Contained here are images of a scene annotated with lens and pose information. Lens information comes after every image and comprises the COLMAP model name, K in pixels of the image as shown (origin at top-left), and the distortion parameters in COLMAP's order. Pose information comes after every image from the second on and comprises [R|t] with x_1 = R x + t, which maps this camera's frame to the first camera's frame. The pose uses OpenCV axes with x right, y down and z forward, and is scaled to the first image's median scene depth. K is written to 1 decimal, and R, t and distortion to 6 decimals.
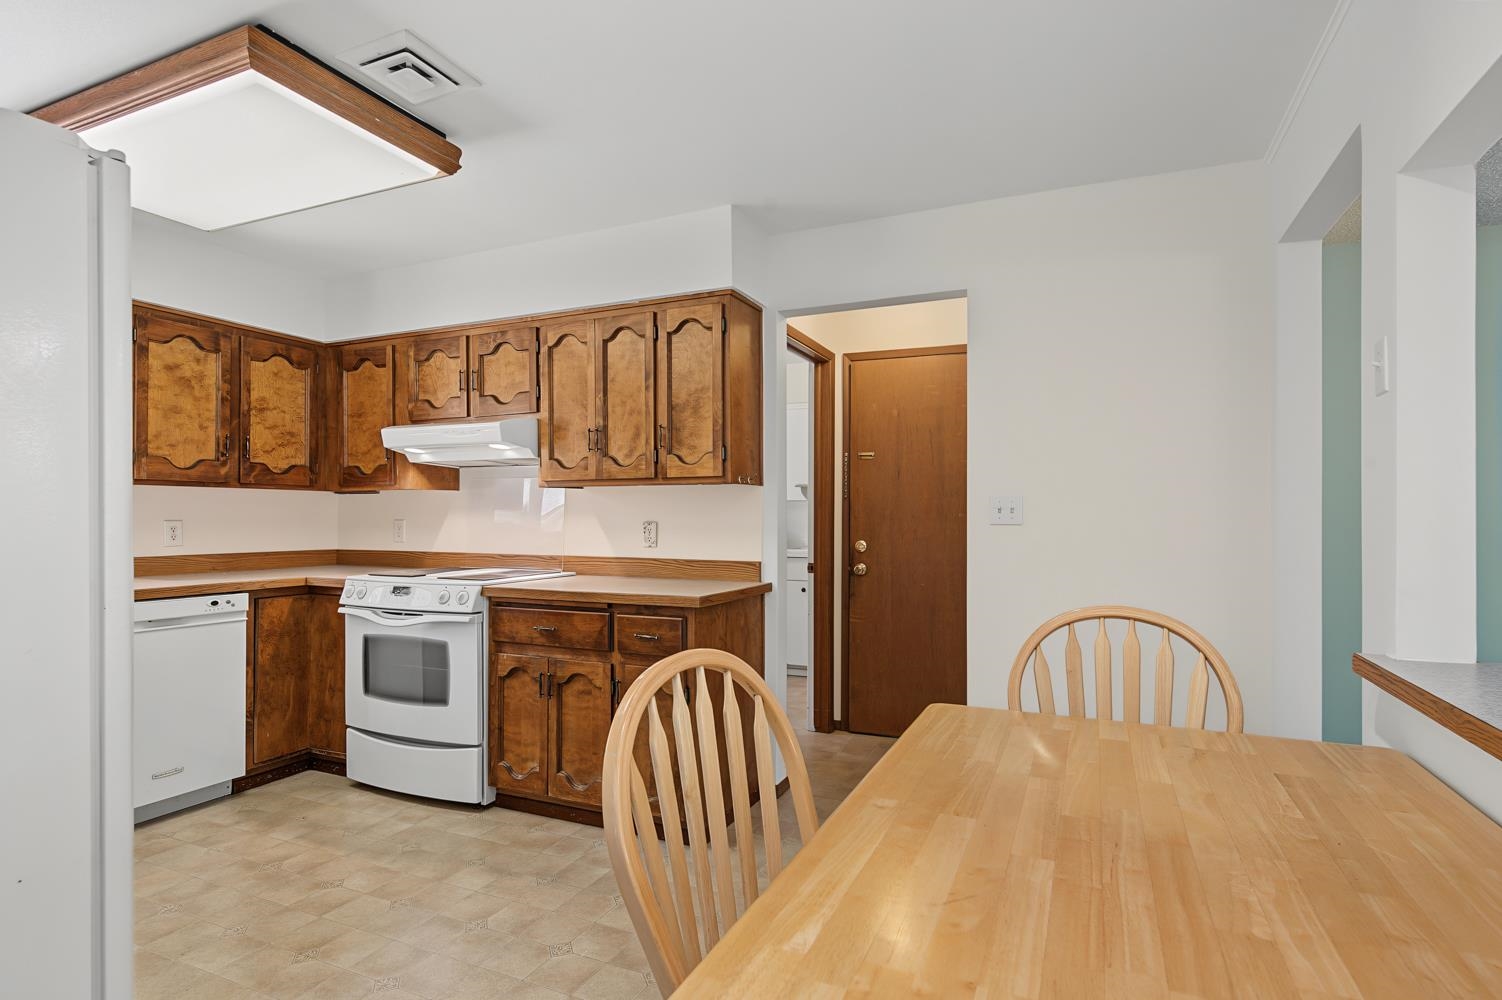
lens RADIAL K [[758.0, 0, 753.6], [0, 758.0, 511.0], [0, 0, 1]] dist [0.001495, -0.000179]
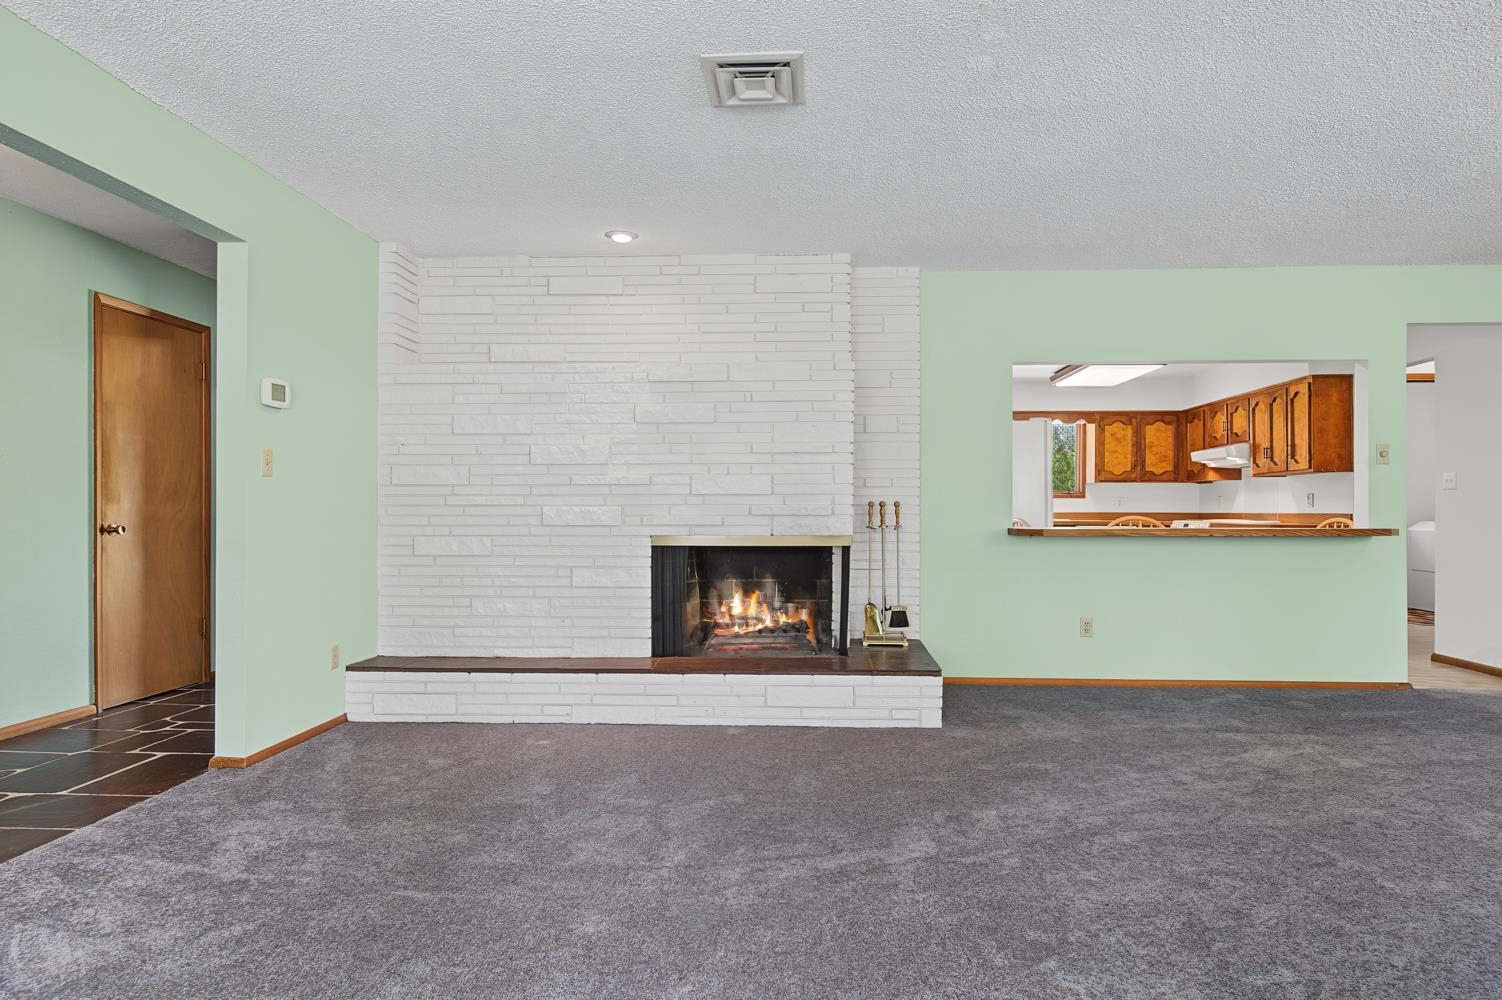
lens RADIAL K [[856.5, 0, 763.1], [0, 856.5, 511.9], [0, 0, 1]] dist [0.001411, -0.000171]
pose [[0.354019, 0.001071, -0.935237, 1.361564], [0.005343, 0.999981, 0.003167, 0.044792], [0.935223, -0.006118, 0.354007, -0.996459]]
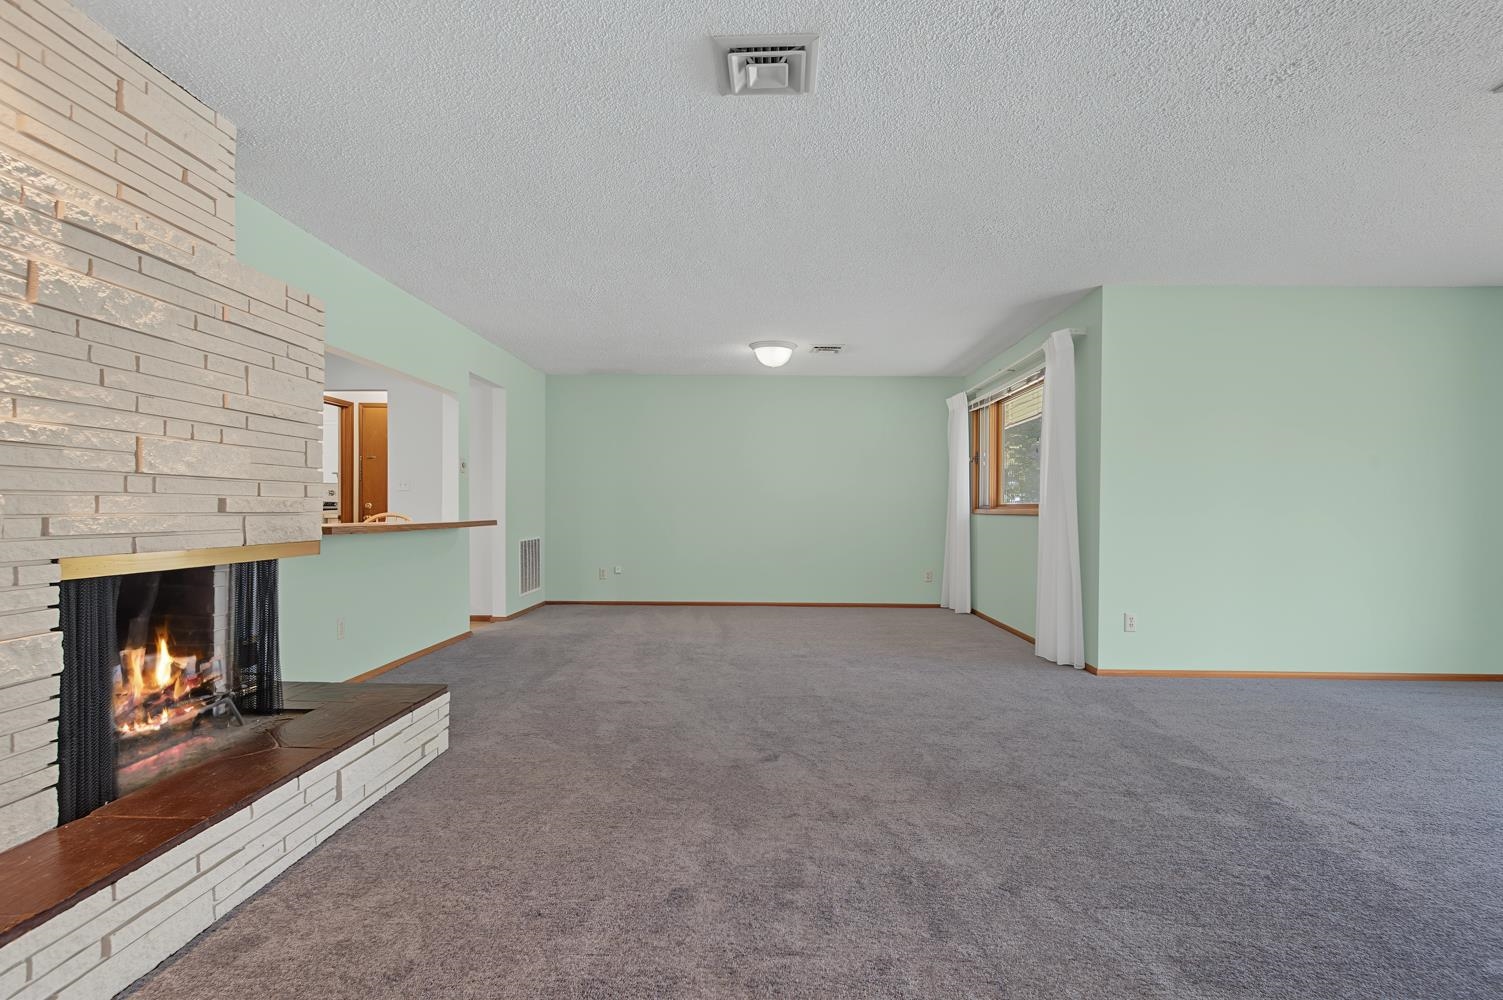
lens RADIAL K [[758.5, 0, 754.1], [0, 758.5, 511.0], [0, 0, 1]] dist [0.001495, -0.000179]
pose [[0.922944, 0.003296, 0.384921, 0.366772], [-0.007012, 0.999941, 0.008249, 0.043115], [-0.384871, -0.010312, 0.922913, -1.347562]]
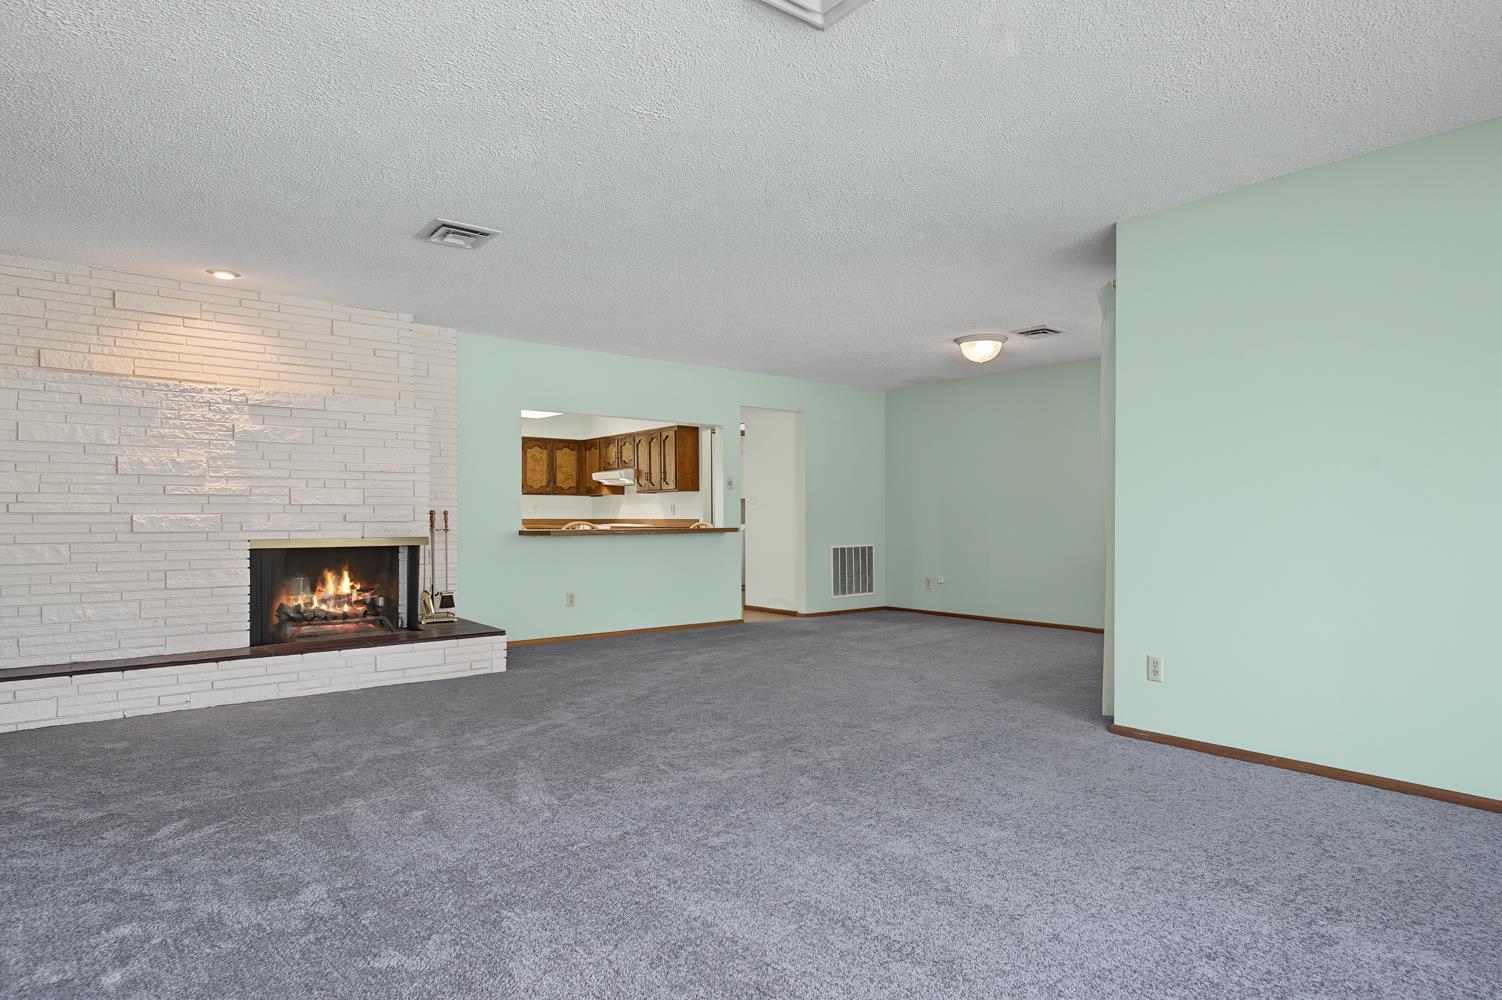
lens RADIAL K [[857.9, 0, 754.6], [0, 857.9, 518.3], [0, 0, 1]] dist [0.002892, 0.000420]
pose [[0.889267, -0.001705, -0.457385, 1.534345], [0.005272, 0.999965, 0.006522, 0.041581], [0.457358, -0.008211, 0.889245, -1.592352]]
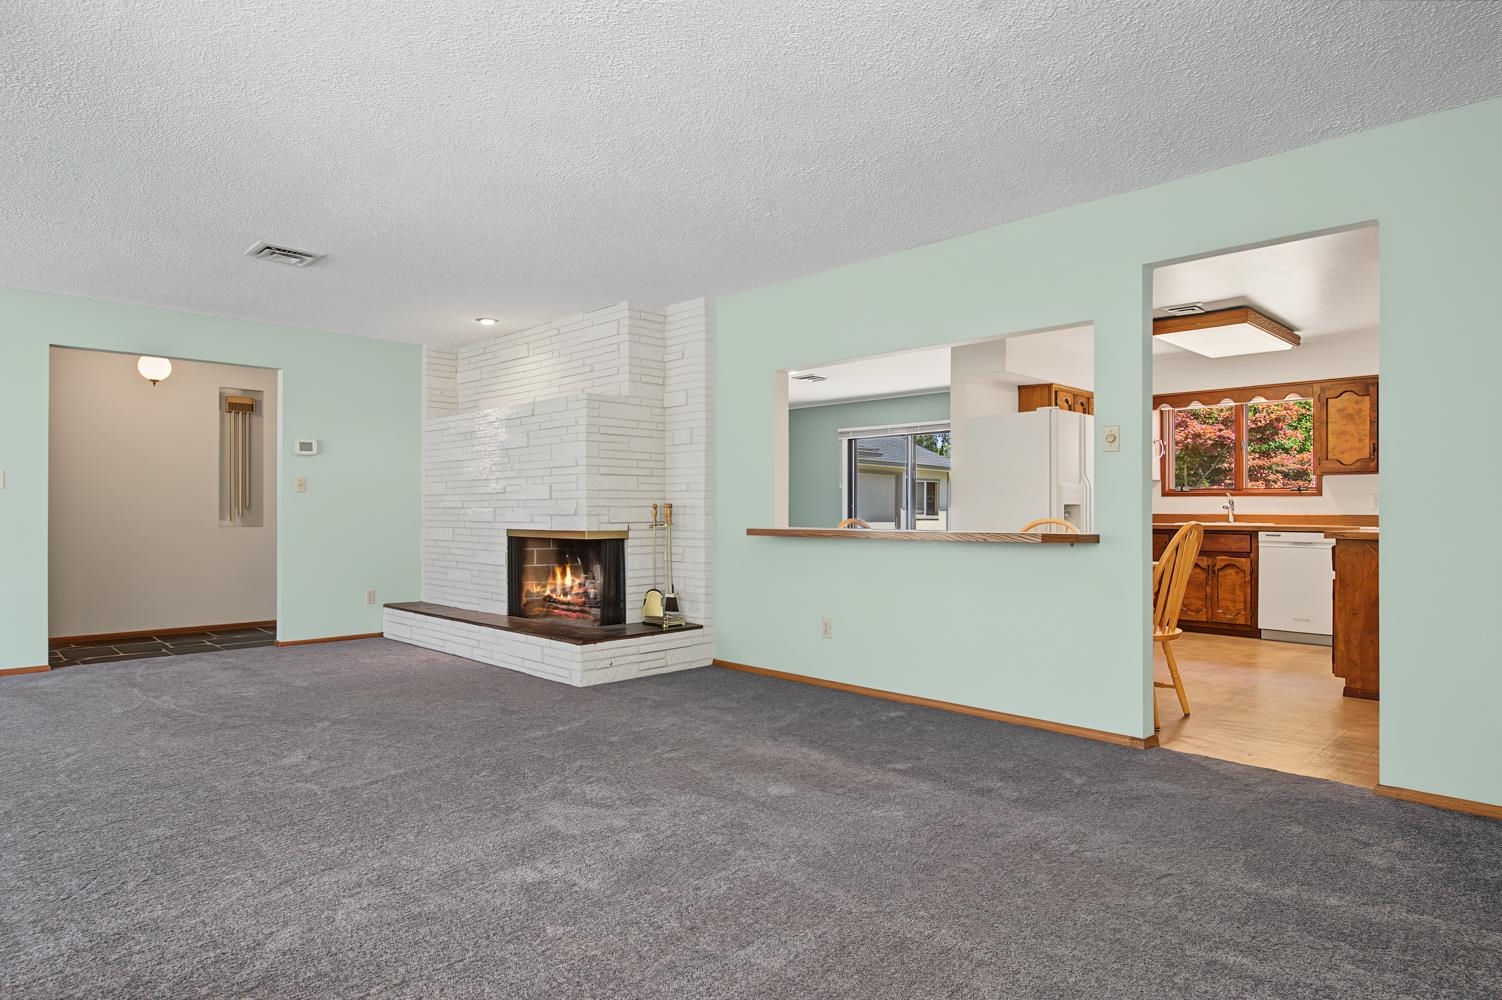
lens RADIAL K [[849.6, 0, 767.3], [0, 849.6, 504.9], [0, 0, 1]] dist [0.001604, 0.000106]
pose [[-0.355122, -0.007511, -0.934790, 1.572181], [0.004115, 0.999945, -0.009598, 0.051633], [0.934811, -0.007255, -0.355072, 0.410641]]
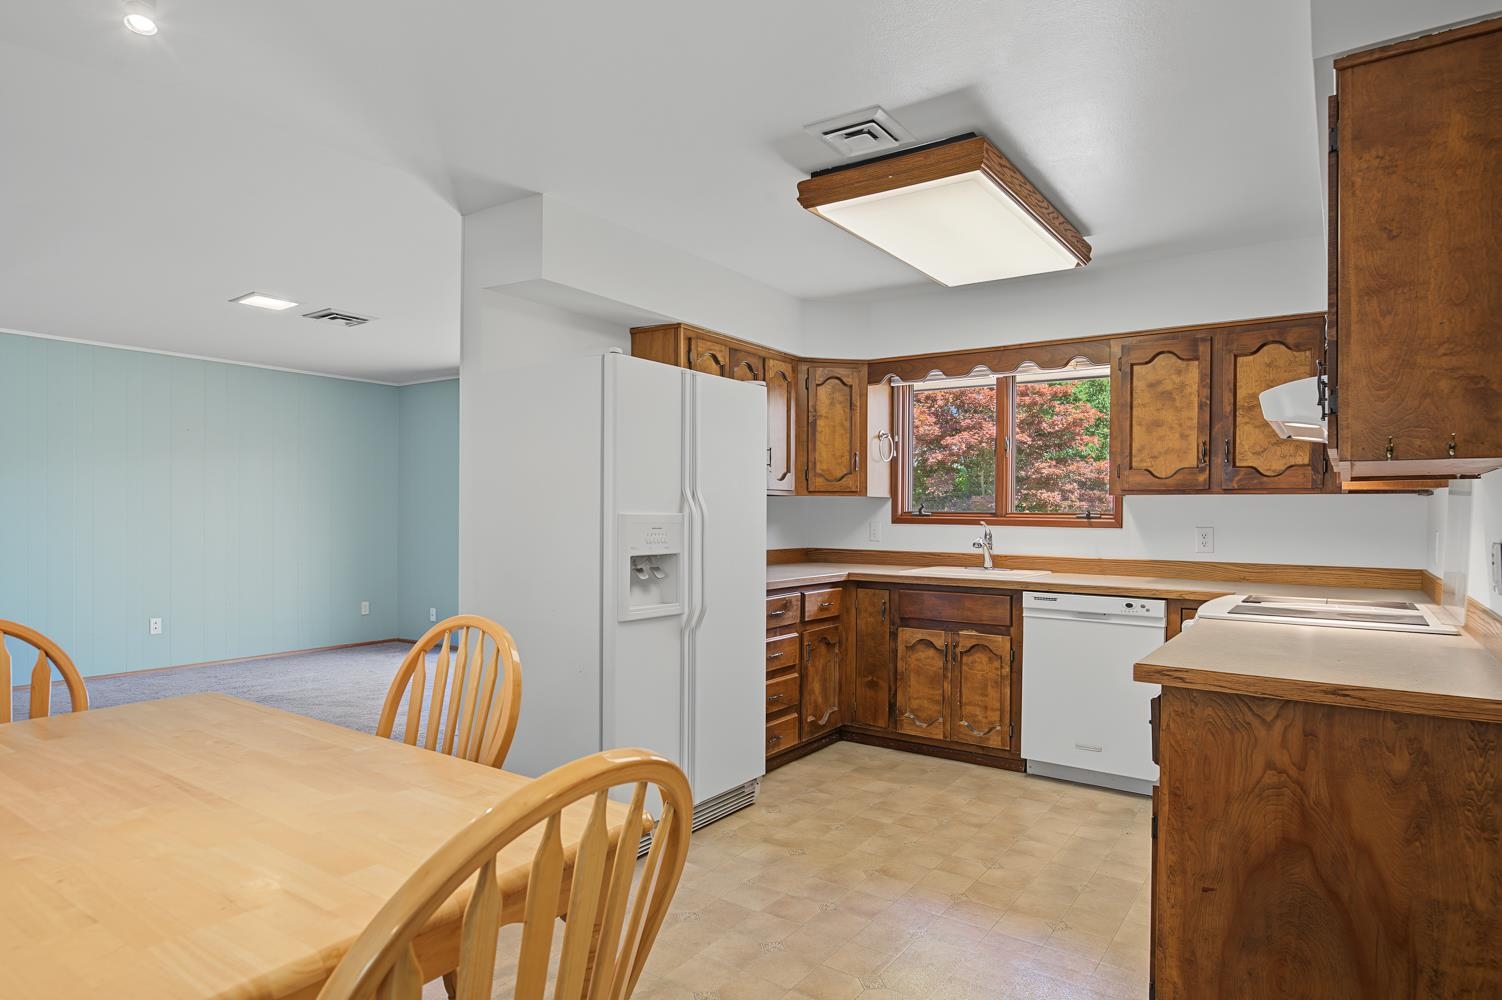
lens RADIAL K [[856.5, 0, 763.1], [0, 856.5, 511.9], [0, 0, 1]] dist [0.001411, -0.000171]
pose [[-0.175559, -0.003280, -0.984463, 0.501739], [-0.000551, 0.999995, -0.003233, -0.004344], [0.984469, -0.000025, -0.175560, 0.637261]]
